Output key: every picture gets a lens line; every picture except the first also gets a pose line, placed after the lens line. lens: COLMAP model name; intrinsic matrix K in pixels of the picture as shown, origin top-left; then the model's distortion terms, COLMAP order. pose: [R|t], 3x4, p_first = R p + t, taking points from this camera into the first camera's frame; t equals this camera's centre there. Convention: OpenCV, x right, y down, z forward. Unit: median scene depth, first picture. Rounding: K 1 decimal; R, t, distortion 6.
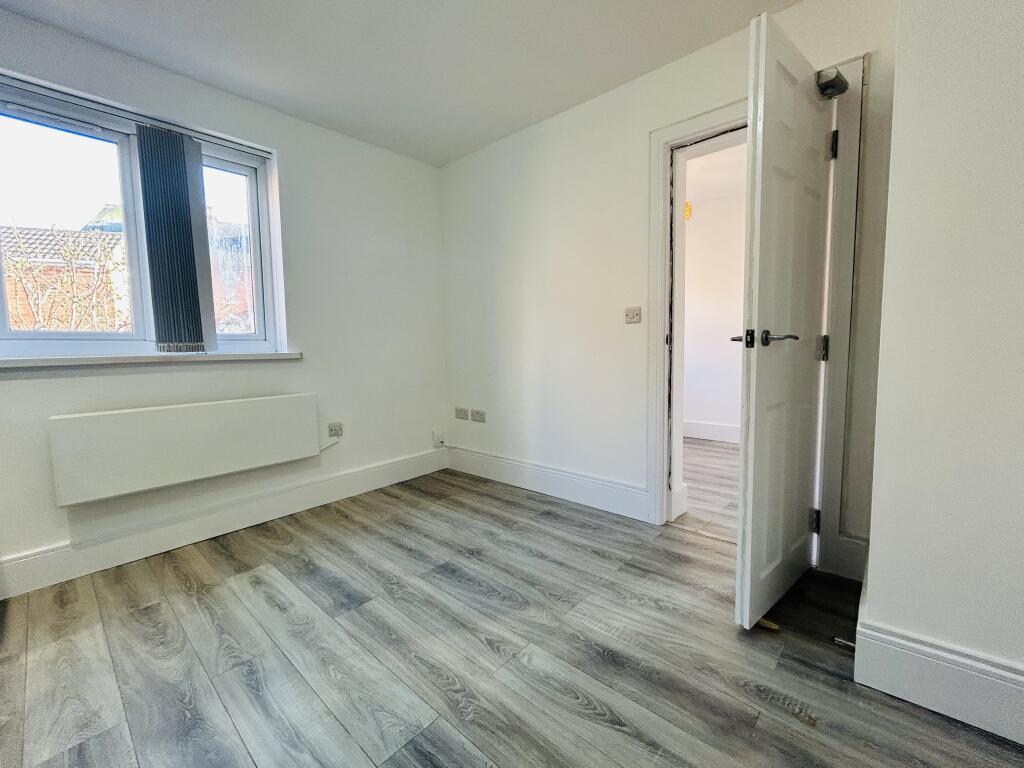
lens RADIAL K [[424.0, 0, 507.9], [0, 424.0, 385.9], [0, 0, 1]] dist [0.004622, -0.000529]
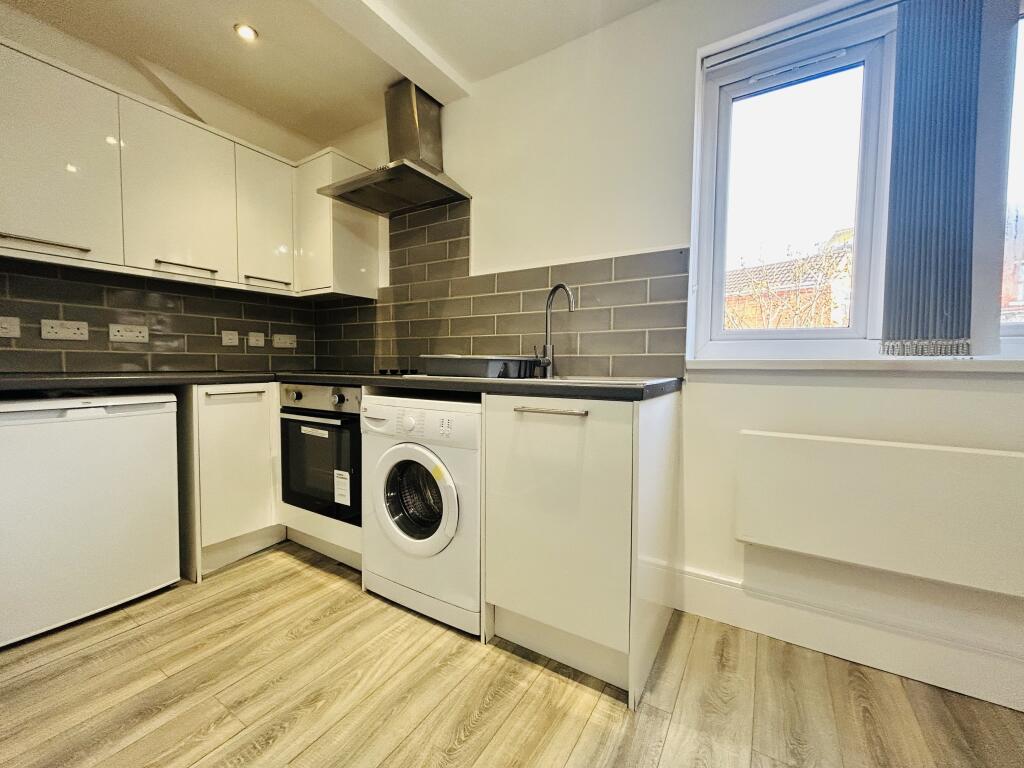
lens RADIAL K [[424.0, 0, 502.6], [0, 424.0, 381.5], [0, 0, 1]] dist [0.004622, -0.000529]
pose [[0.176882, 0.061997, -0.982278, -0.287346], [-0.099672, 0.994012, 0.044789, -0.011768], [0.979172, 0.089983, 0.182002, 0.319725]]
